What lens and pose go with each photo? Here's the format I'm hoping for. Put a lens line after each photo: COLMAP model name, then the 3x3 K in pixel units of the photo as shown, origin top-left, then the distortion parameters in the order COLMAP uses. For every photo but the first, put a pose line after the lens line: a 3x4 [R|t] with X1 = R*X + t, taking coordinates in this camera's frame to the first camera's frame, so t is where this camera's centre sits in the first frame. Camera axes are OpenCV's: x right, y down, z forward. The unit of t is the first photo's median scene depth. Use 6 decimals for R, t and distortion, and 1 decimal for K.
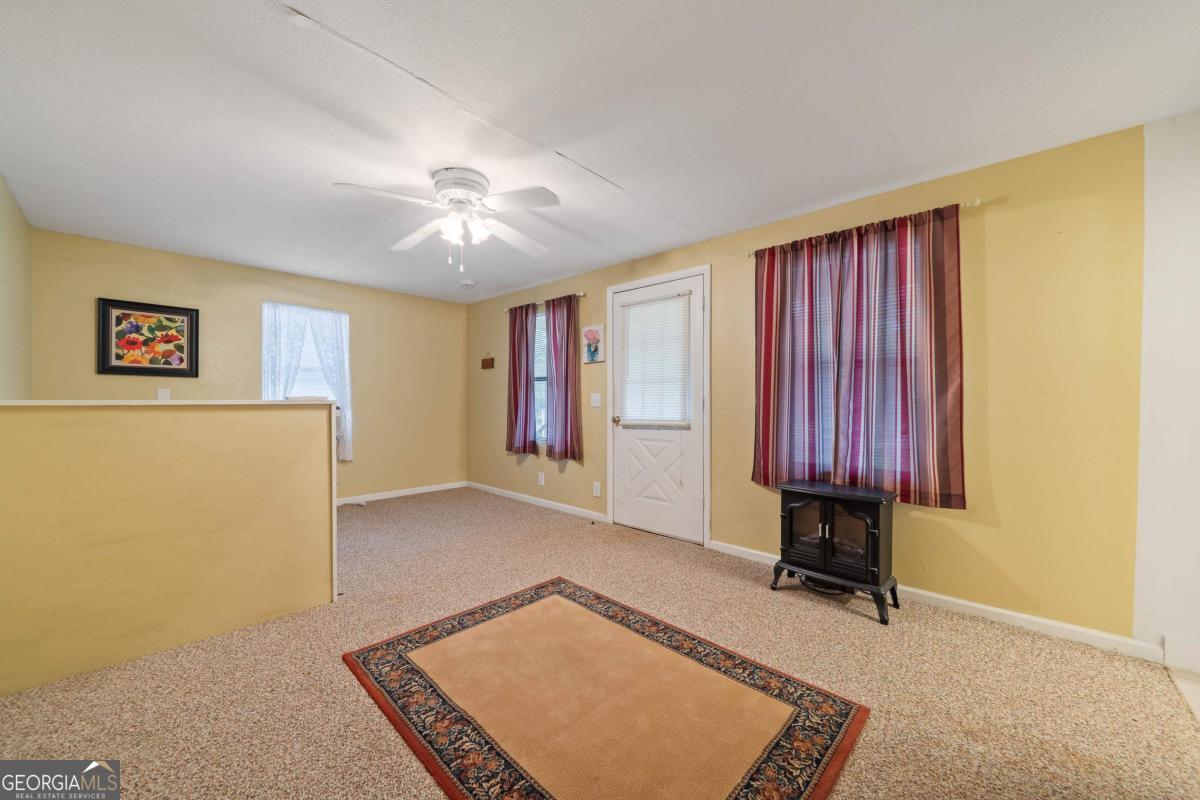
lens RADIAL K [[467.7, 0, 602.2], [0, 467.7, 396.9], [0, 0, 1]] dist [-0.002730, 0.000122]
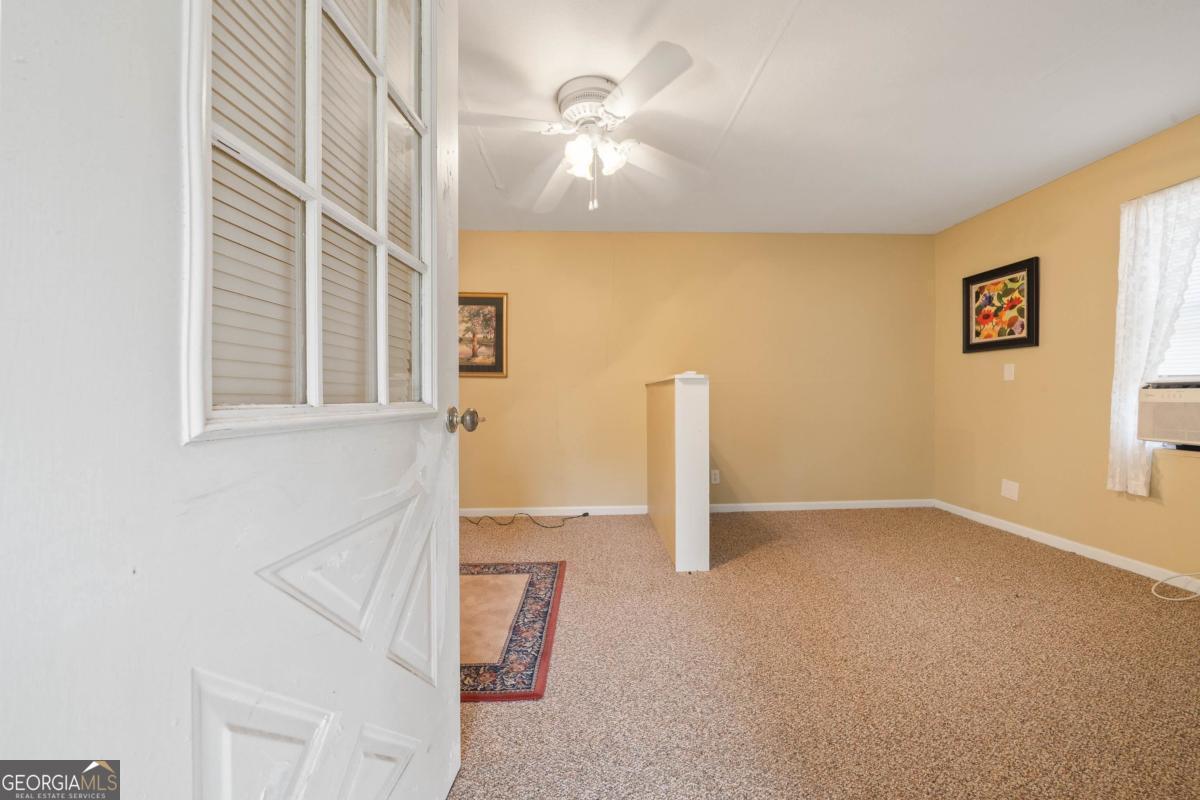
lens RADIAL K [[467.7, 0, 606.5], [0, 467.7, 397.7], [0, 0, 1]] dist [-0.002730, 0.000122]
pose [[-0.709148, 0.009984, -0.704989, 0.177422], [0.016526, 0.999860, -0.002464, 0.034315], [0.704866, -0.013398, -0.709214, 1.085550]]
